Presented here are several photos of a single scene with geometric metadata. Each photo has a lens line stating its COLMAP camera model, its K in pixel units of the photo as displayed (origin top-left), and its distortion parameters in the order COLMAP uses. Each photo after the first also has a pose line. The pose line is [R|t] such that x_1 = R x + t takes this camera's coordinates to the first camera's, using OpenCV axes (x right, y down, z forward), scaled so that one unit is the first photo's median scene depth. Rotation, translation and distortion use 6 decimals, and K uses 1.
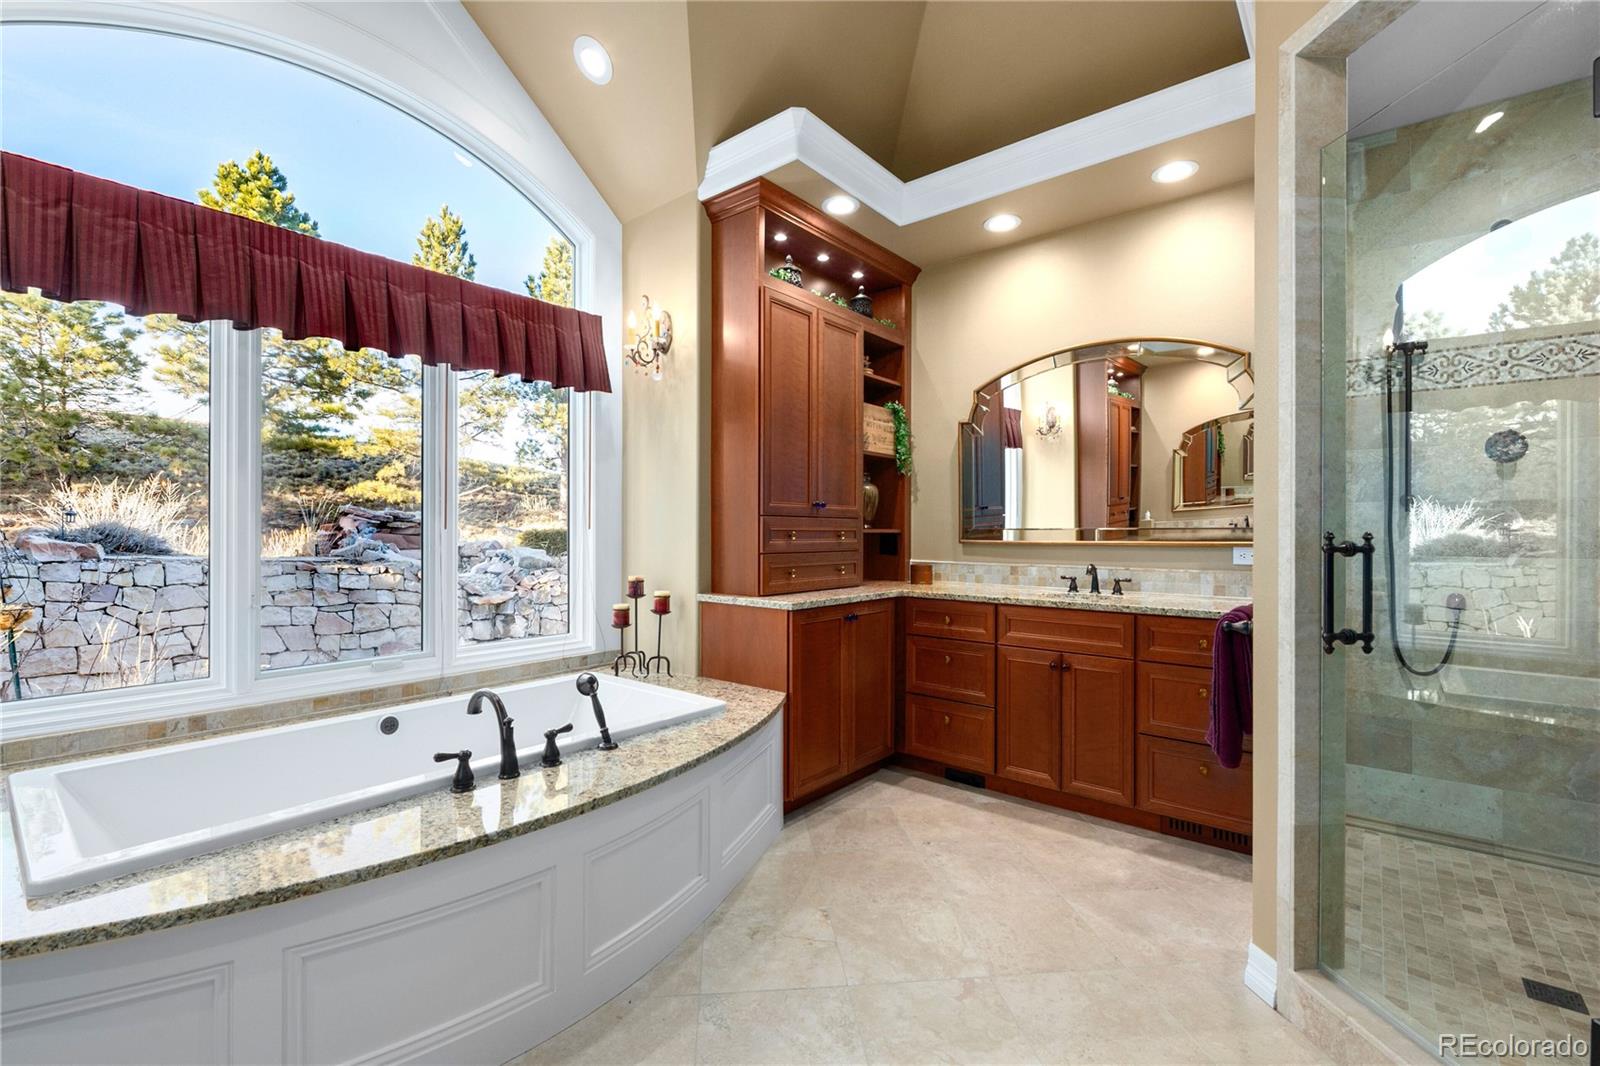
lens RADIAL K [[722.4, 0, 790.6], [0, 722.4, 530.7], [0, 0, 1]] dist [0.000153, -0.000964]
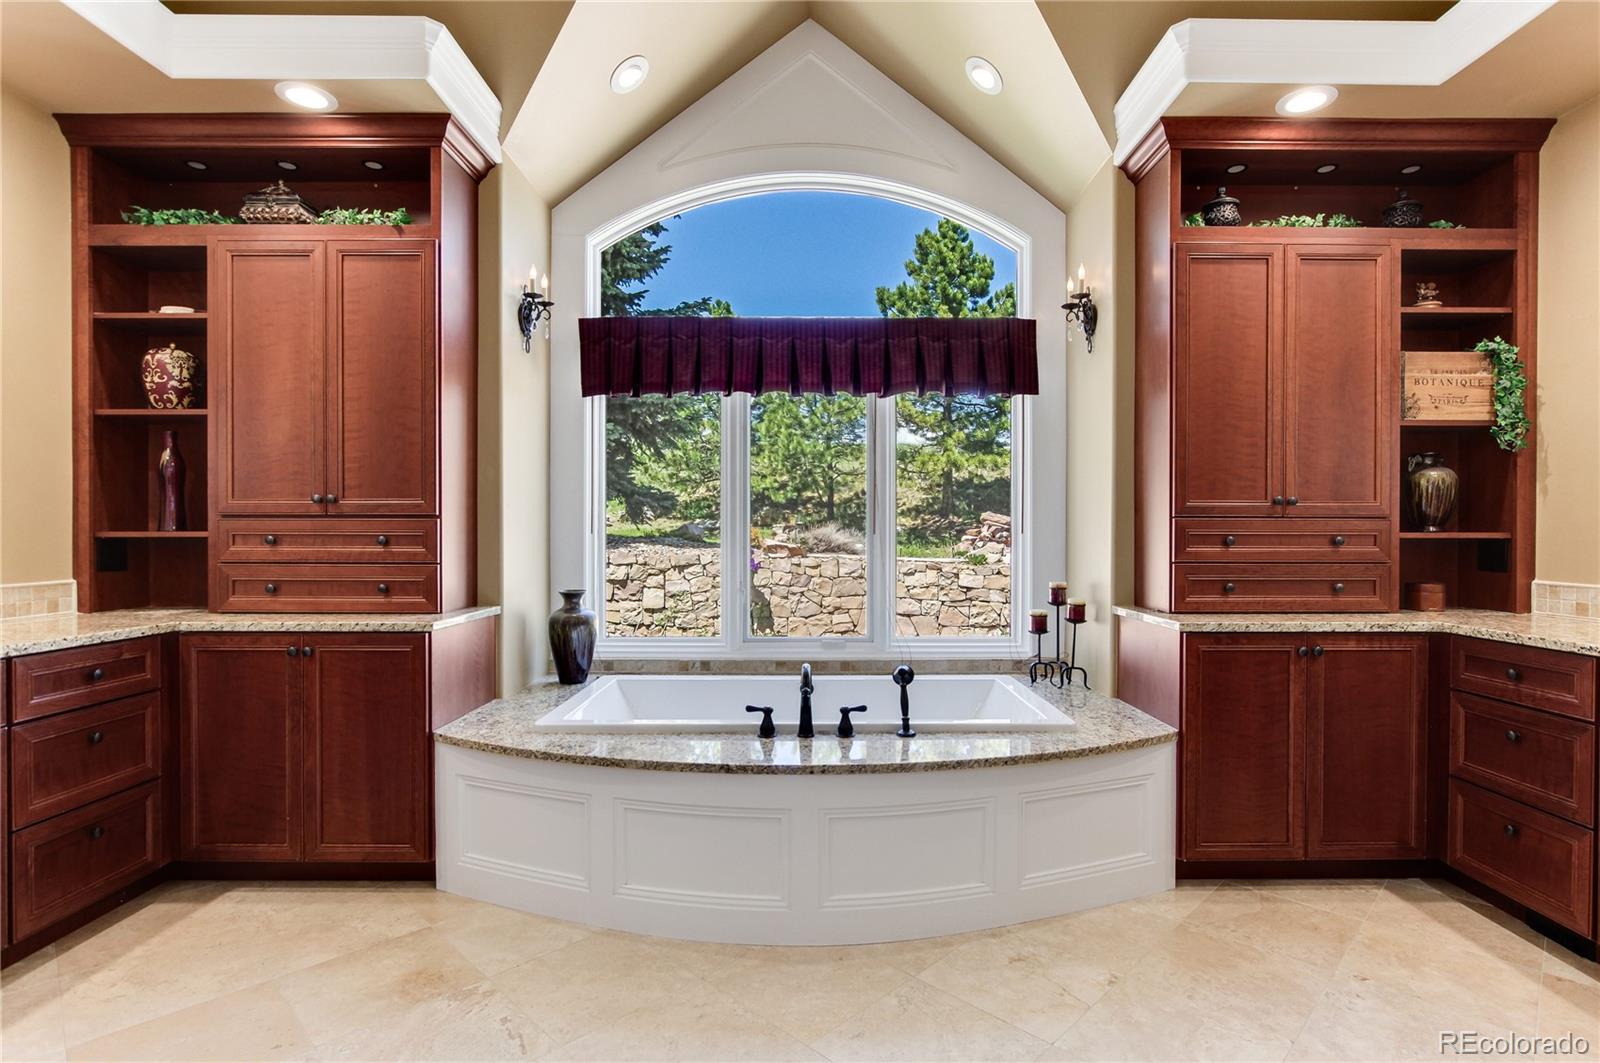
lens RADIAL K [[771.9, 0, 814.7], [0, 771.9, 542.3], [0, 0, 1]] dist [-0.004653, 0.000406]
pose [[0.650823, 0.006446, -0.759203, 0.350511], [0.001046, 0.999955, 0.009387, -0.001022], [0.759229, -0.006904, 0.650787, 0.091908]]
